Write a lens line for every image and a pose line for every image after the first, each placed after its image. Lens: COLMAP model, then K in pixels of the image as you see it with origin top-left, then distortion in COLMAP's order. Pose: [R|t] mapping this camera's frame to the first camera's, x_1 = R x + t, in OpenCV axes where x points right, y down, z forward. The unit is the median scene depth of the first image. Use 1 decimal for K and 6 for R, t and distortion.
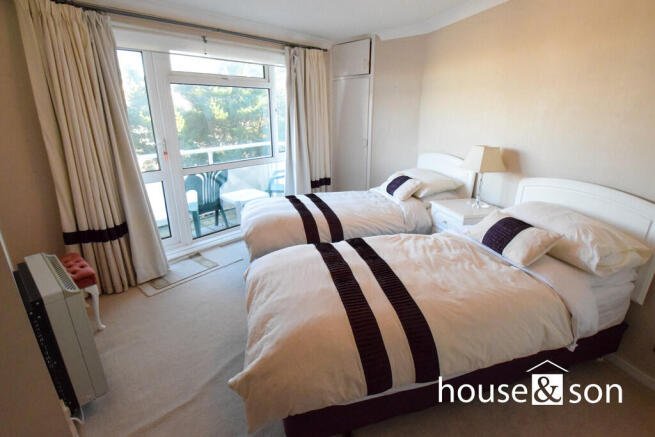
lens RADIAL K [[285.8, 0, 327.5], [0, 285.8, 218.5], [0, 0, 1]] dist [-0.036883, 0.000151]
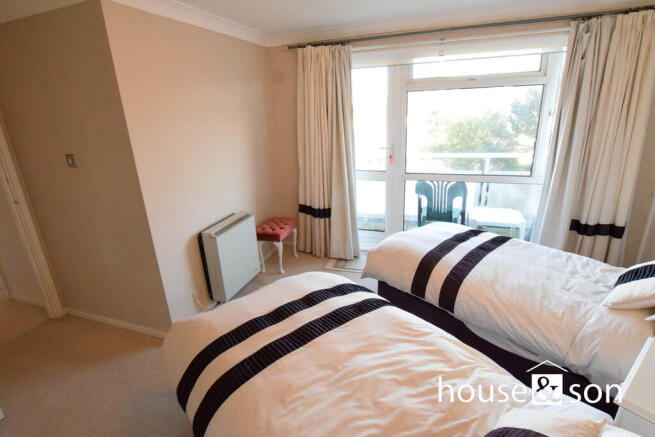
lens RADIAL K [[307.2, 0, 327.5], [0, 307.2, 218.5], [0, 0, 1]] dist [-0.016881, 0.000349]
pose [[0.441490, 0.282720, -0.851561, 0.480041], [-0.274077, 0.946194, 0.172044, -0.176828], [0.854382, 0.157438, 0.495222, 0.298171]]
